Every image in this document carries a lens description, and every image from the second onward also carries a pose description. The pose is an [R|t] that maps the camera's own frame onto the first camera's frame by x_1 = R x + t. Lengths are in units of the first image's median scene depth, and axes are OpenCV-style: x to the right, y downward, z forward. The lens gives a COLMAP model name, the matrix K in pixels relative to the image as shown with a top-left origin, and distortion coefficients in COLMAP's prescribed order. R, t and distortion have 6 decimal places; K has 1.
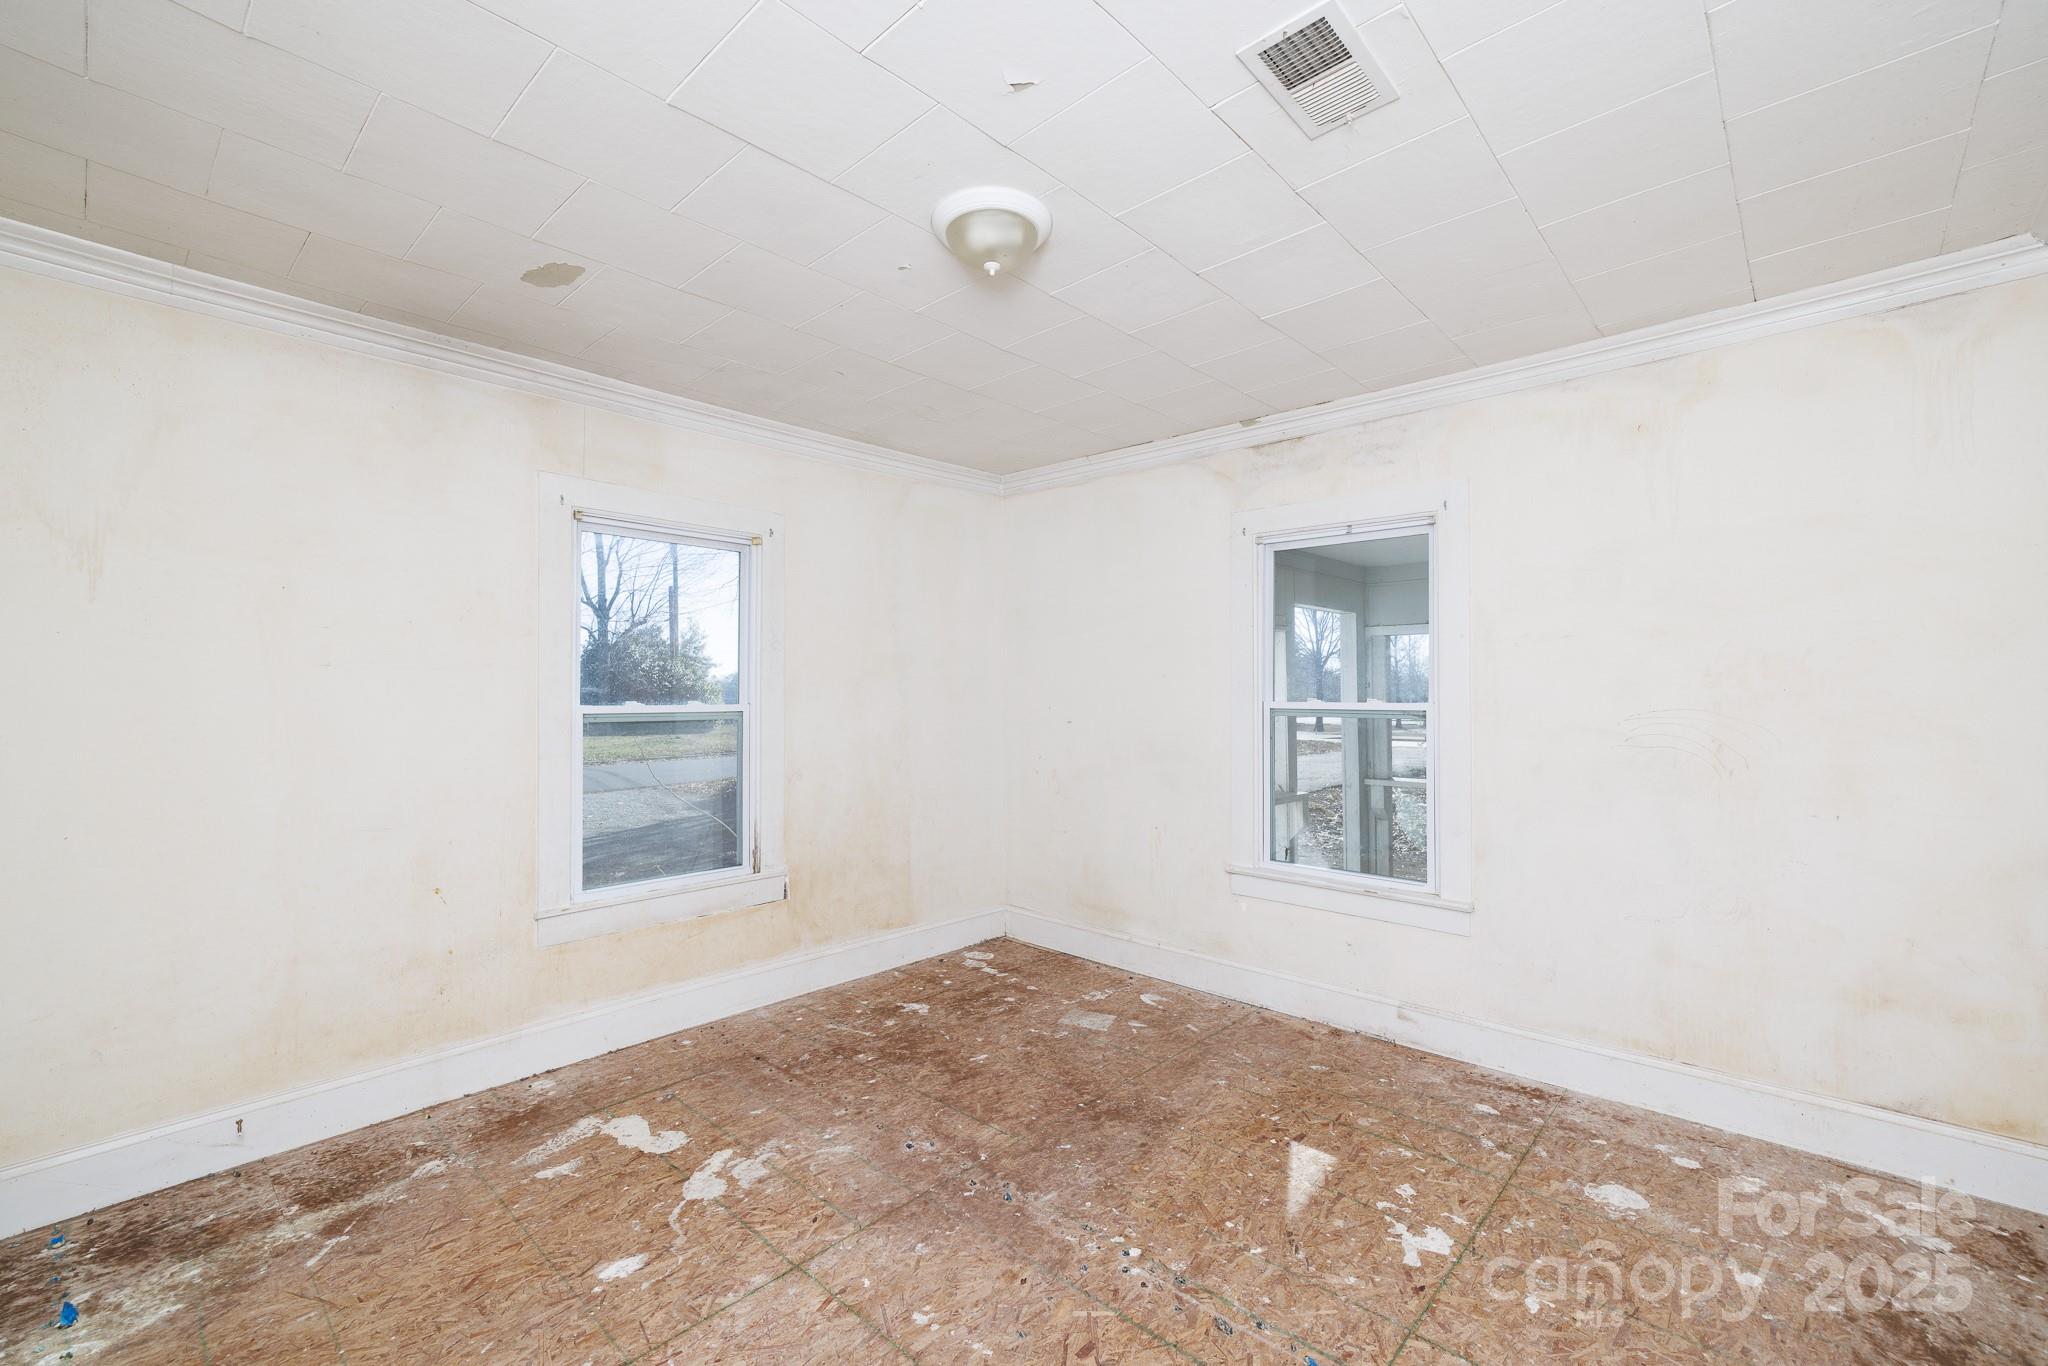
lens RADIAL K [[865.9, 0, 1034.6], [0, 865.9, 667.9], [0, 0, 1]] dist [0.001320, 0.000384]
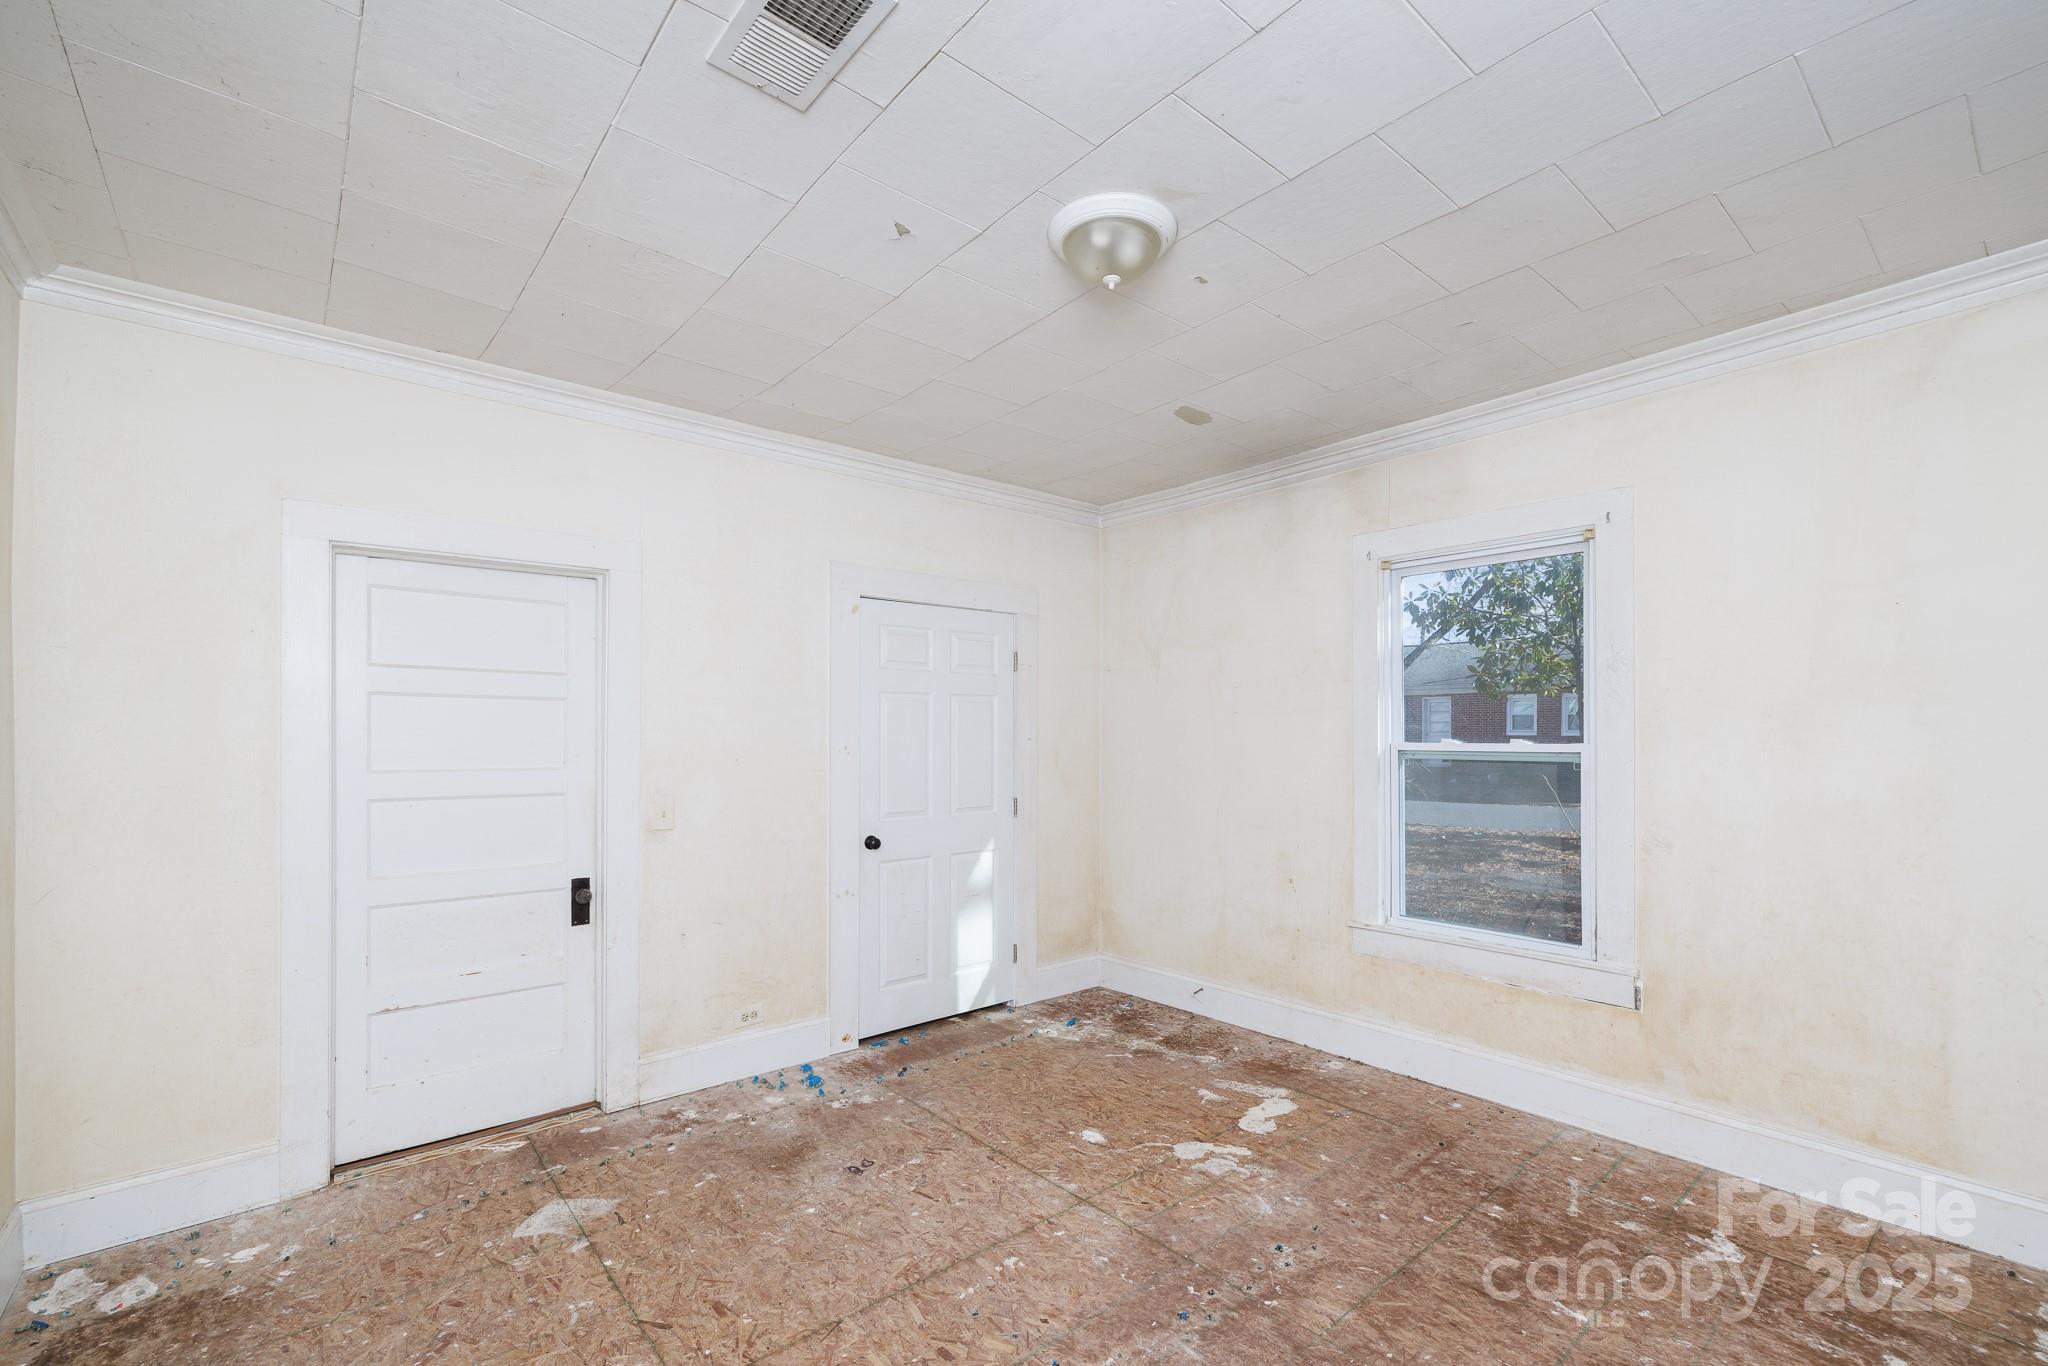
lens RADIAL K [[884.8, 0, 1024.6], [0, 884.8, 719.4], [0, 0, 1]] dist [-0.000410, 0.000117]
pose [[-0.139191, -0.009461, -0.990220, 0.862132], [0.037627, 0.999182, -0.014835, 0.020130], [0.989550, -0.039324, -0.138721, 0.974386]]
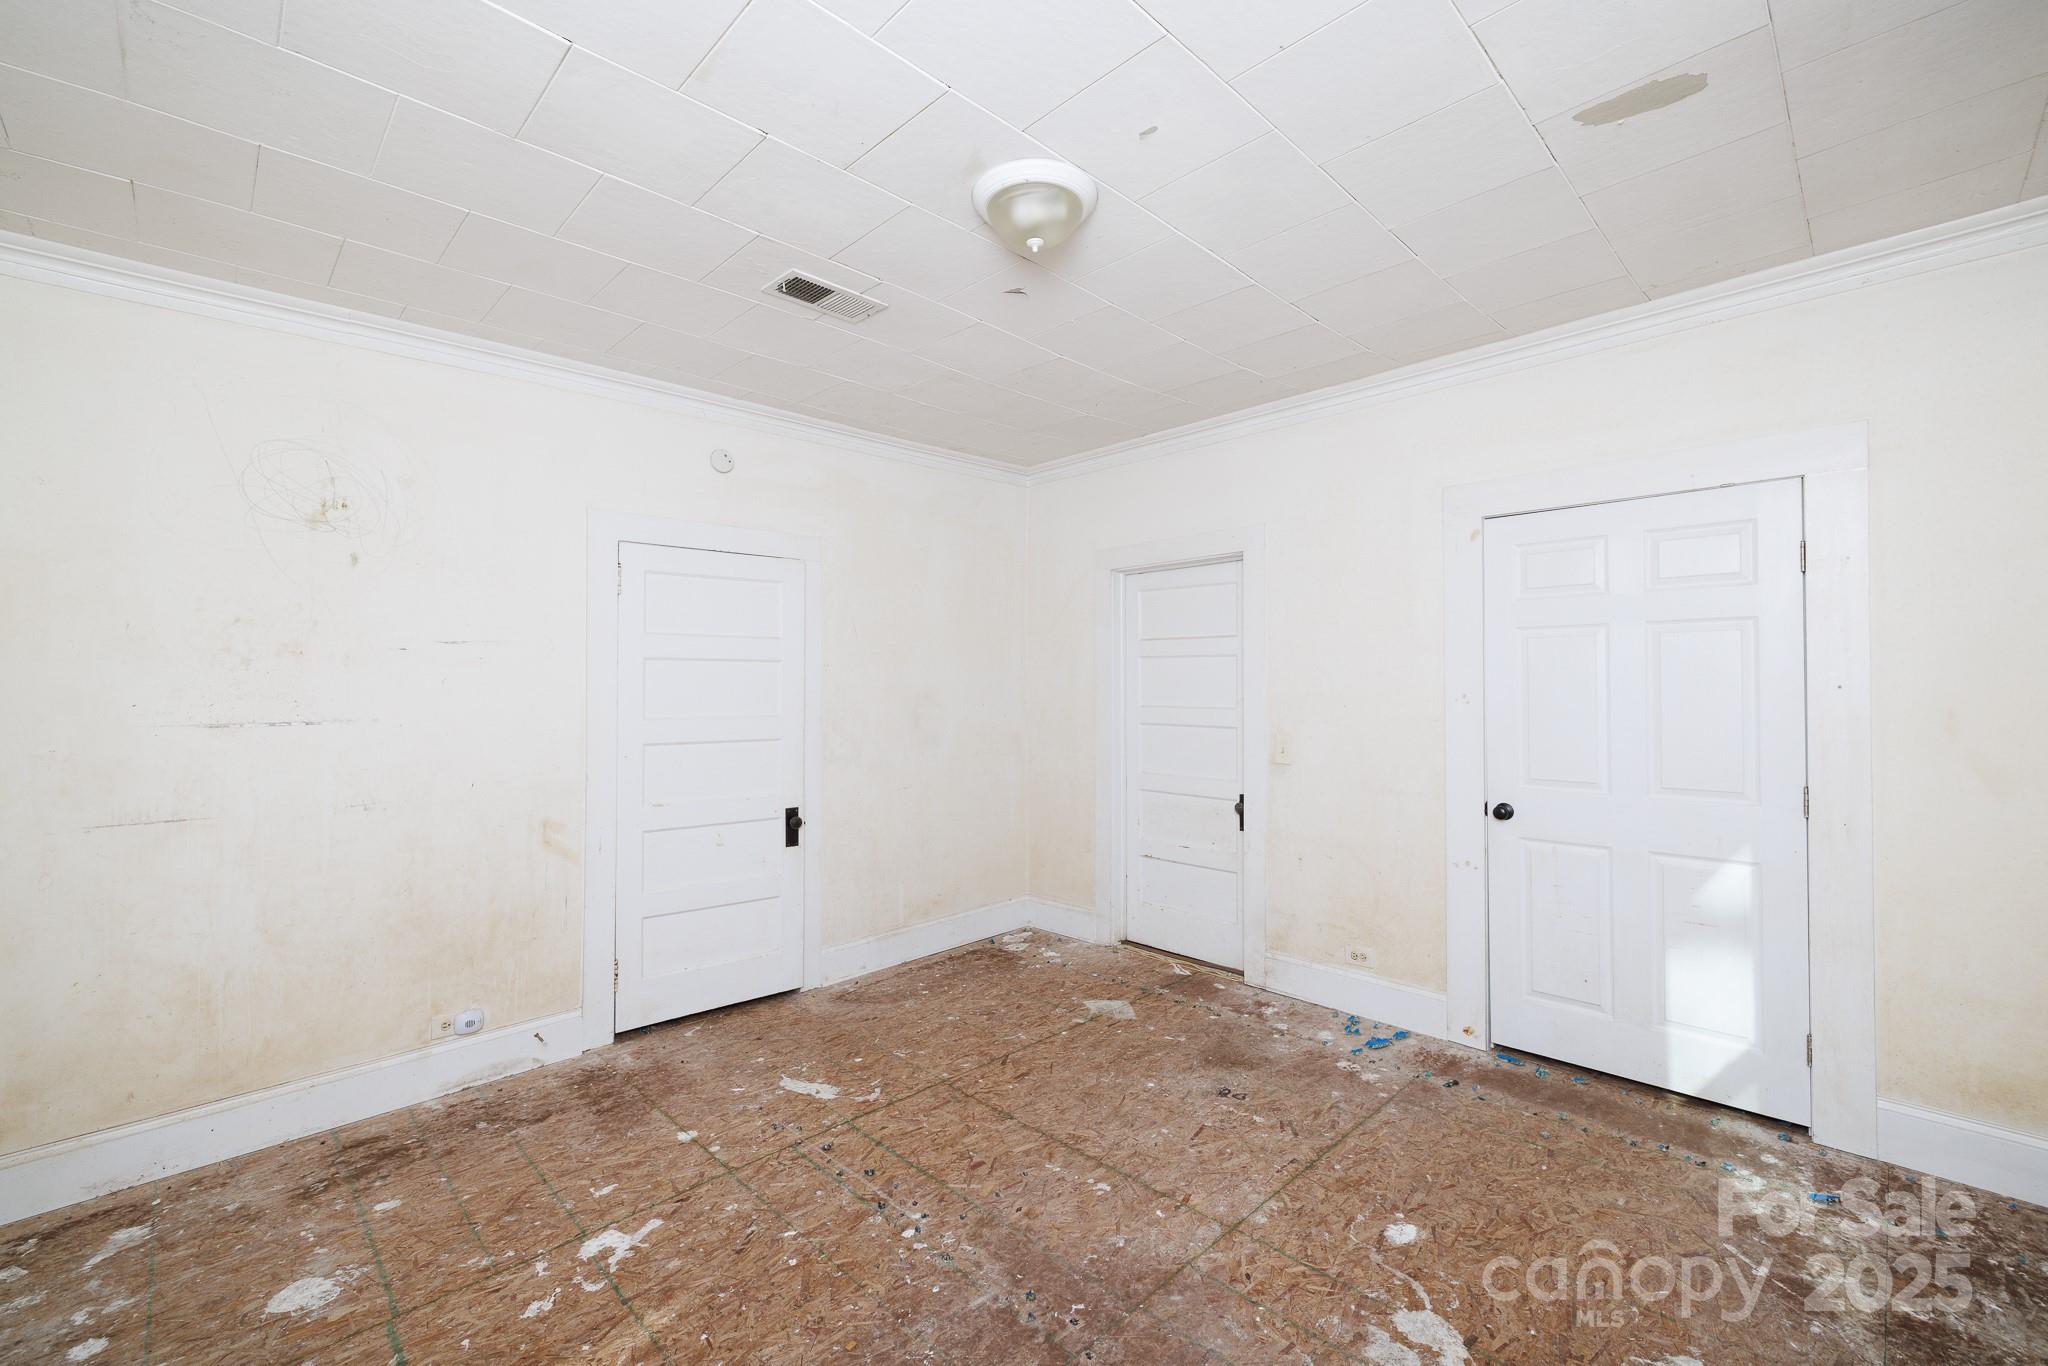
lens RADIAL K [[851.8, 0, 1024.0], [0, 851.8, 683.0], [0, 0, 1]] dist [0.002444, 0.000246]
pose [[-0.998073, 0.013570, 0.060554, -0.081173], [0.011526, 0.999356, -0.033981, 0.053234], [-0.060976, -0.033218, -0.997586, 1.806047]]
